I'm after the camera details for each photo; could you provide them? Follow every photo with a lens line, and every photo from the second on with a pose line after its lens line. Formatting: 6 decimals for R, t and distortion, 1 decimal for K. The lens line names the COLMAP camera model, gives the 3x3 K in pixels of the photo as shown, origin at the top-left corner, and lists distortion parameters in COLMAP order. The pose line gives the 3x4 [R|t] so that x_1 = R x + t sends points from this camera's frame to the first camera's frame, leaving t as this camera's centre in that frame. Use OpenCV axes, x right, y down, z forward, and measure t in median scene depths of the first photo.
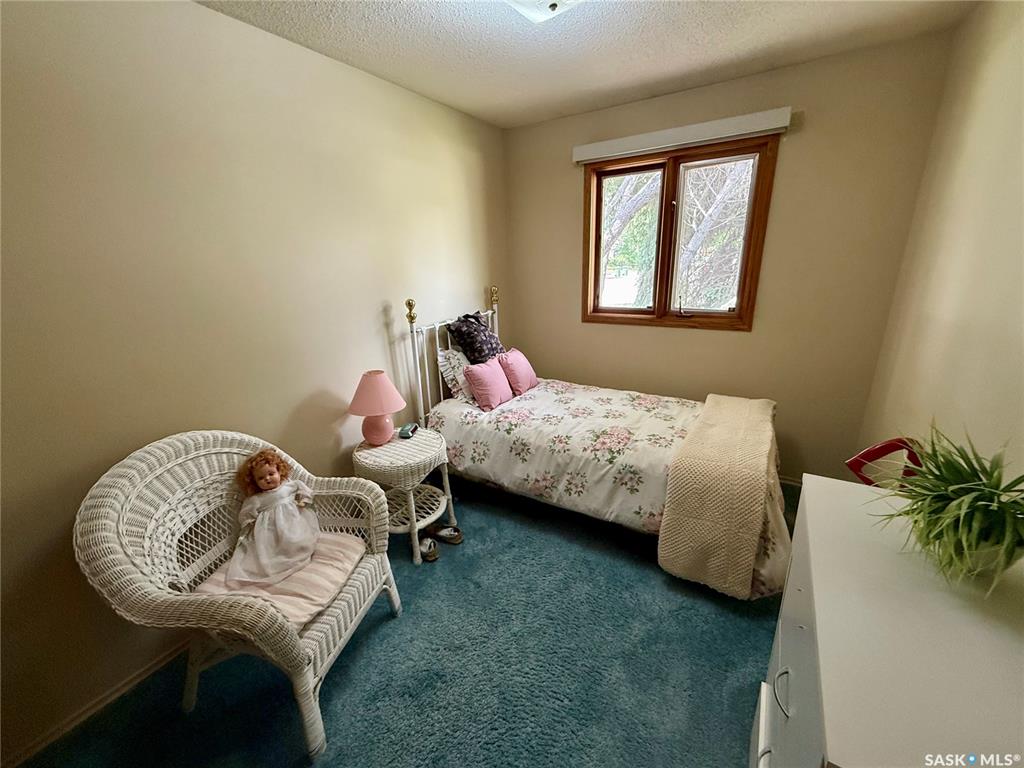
lens RADIAL K [[408.8, 0, 511.2], [0, 408.8, 383.8], [0, 0, 1]] dist [0.007833, -0.002663]
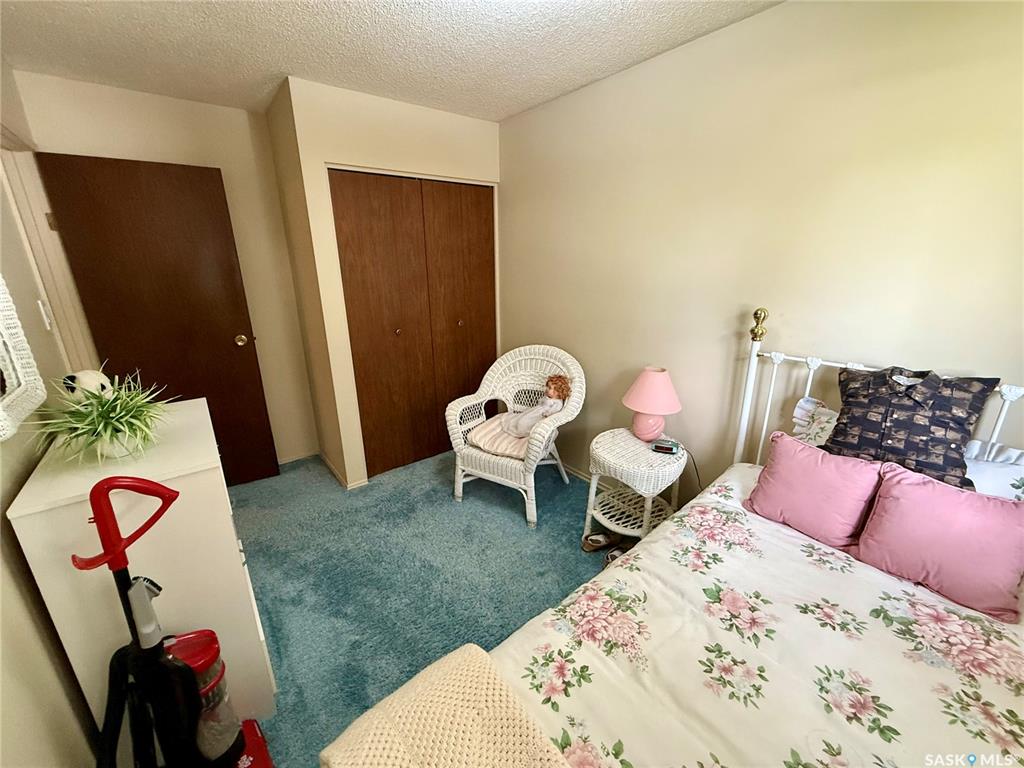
lens RADIAL K [[408.8, 0, 511.5], [0, 408.8, 381.8], [0, 0, 1]] dist [0.007833, -0.002663]
pose [[-0.326225, 0.316882, -0.890597, 0.568955], [-0.259080, 0.876092, 0.406622, -0.267128], [0.909096, 0.363386, -0.203705, 0.772004]]
